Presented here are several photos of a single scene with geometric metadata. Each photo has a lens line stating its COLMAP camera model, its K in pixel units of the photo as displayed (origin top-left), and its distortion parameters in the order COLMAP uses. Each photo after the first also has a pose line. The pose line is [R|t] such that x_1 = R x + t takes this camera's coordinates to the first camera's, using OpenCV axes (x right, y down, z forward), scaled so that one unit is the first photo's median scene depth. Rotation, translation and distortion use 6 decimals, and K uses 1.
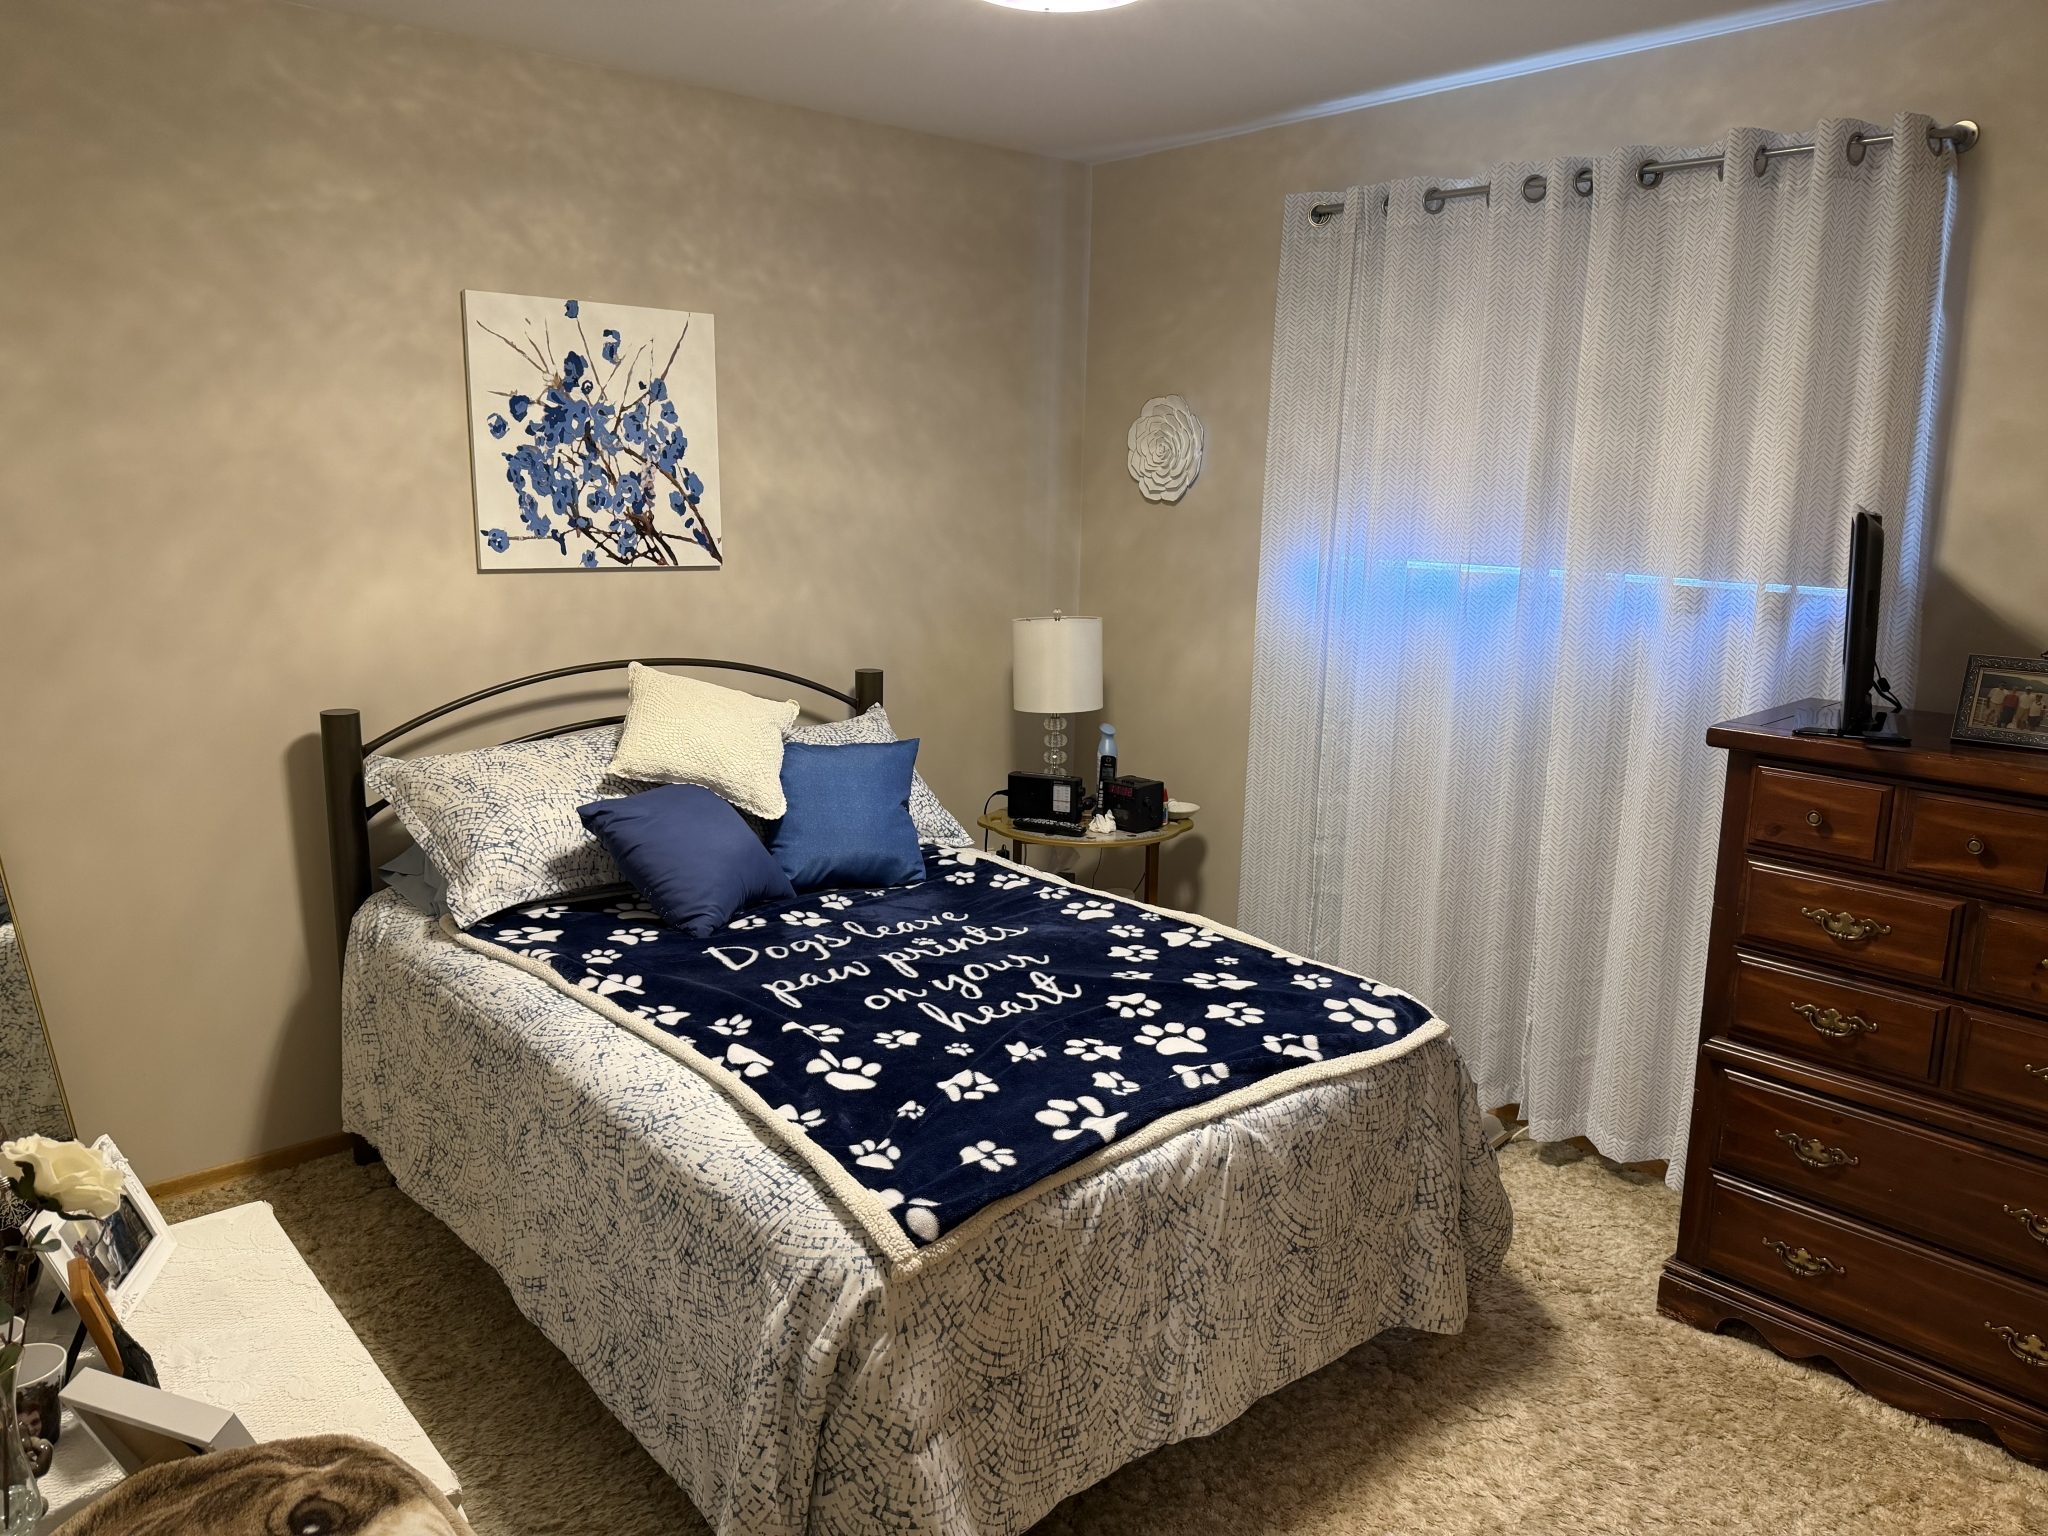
lens RADIAL K [[1438.0, 0, 1041.1], [0, 1438.0, 748.2], [0, 0, 1]] dist [0.164128, -0.000058]
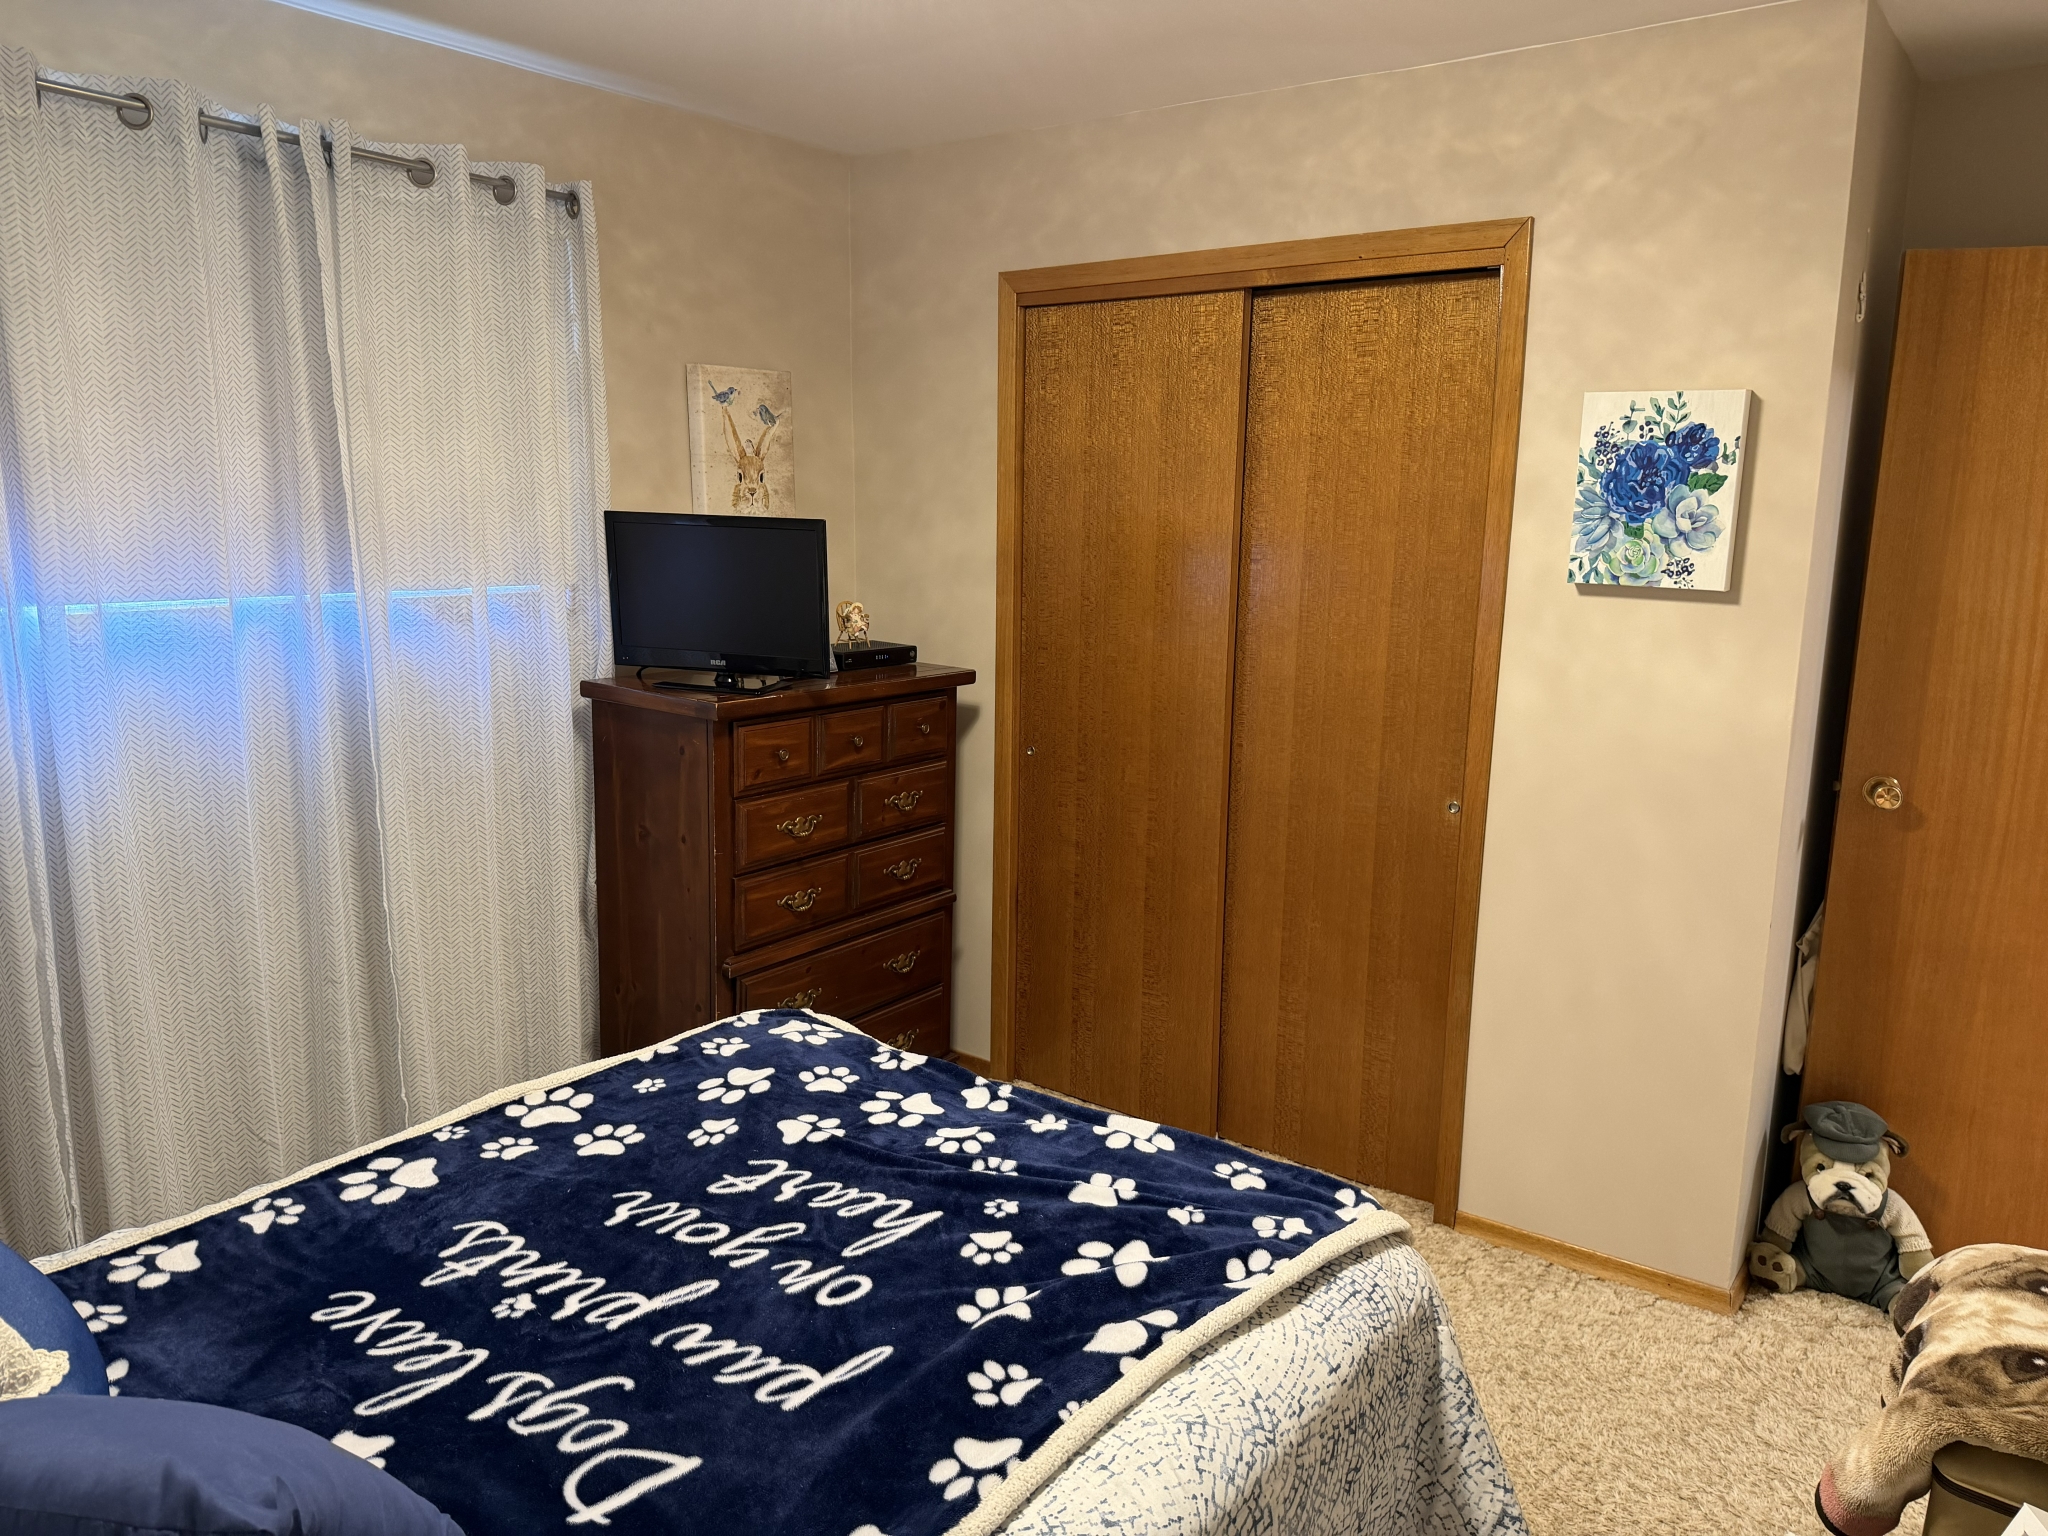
lens RADIAL K [[1433.0, 0, 1014.6], [0, 1433.0, 785.9], [0, 0, 1]] dist [0.067313, -0.094584]
pose [[-0.190093, -0.204794, 0.960169, -0.691073], [0.171681, 0.955998, 0.237894, -0.179706], [-0.966639, 0.210065, -0.146569, 0.952667]]
